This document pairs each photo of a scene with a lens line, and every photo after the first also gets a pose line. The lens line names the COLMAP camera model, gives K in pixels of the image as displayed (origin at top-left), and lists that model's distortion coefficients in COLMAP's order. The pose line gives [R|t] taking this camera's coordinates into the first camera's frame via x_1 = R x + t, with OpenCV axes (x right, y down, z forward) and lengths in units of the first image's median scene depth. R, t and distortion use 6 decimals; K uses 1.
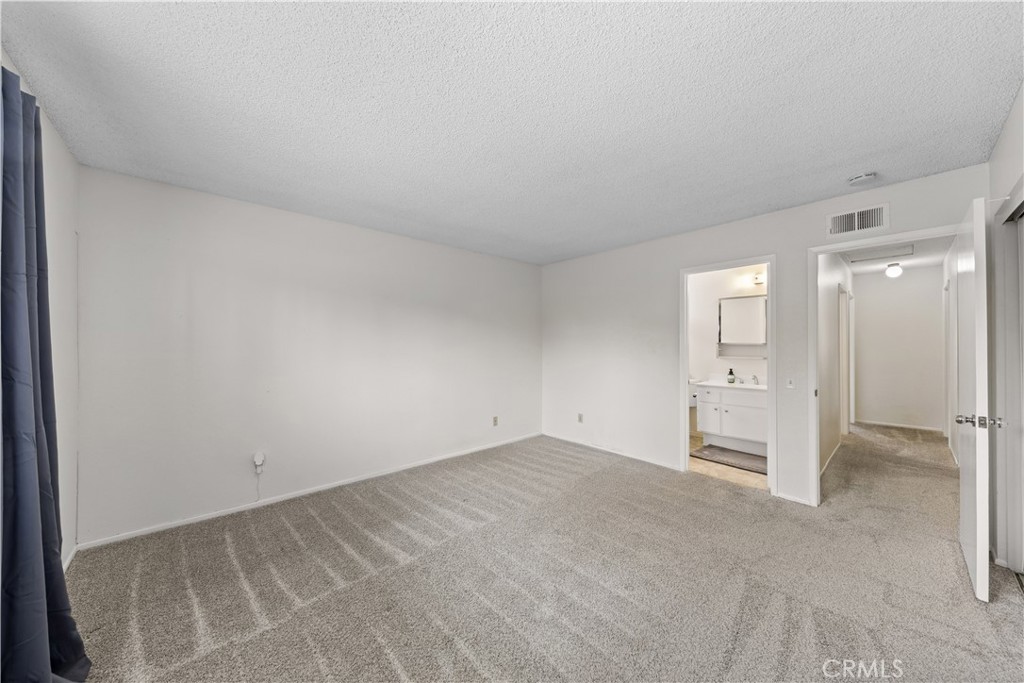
lens RADIAL K [[351.4, 0, 515.4], [0, 351.4, 343.8], [0, 0, 1]] dist [0.013834, -0.005964]
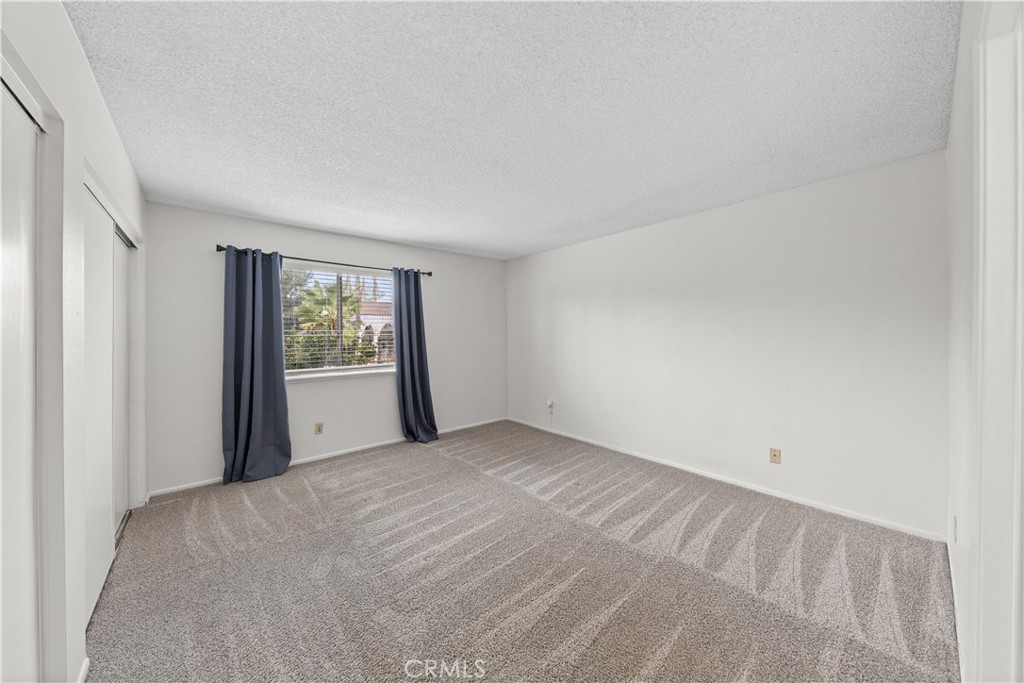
lens RADIAL K [[351.4, 0, 515.4], [0, 351.4, 343.8], [0, 0, 1]] dist [0.013834, -0.005964]
pose [[-0.051316, 0.006462, -0.998662, 1.159004], [0.009622, 0.999936, 0.005976, 0.024381], [0.998636, -0.009303, -0.051375, 1.119664]]
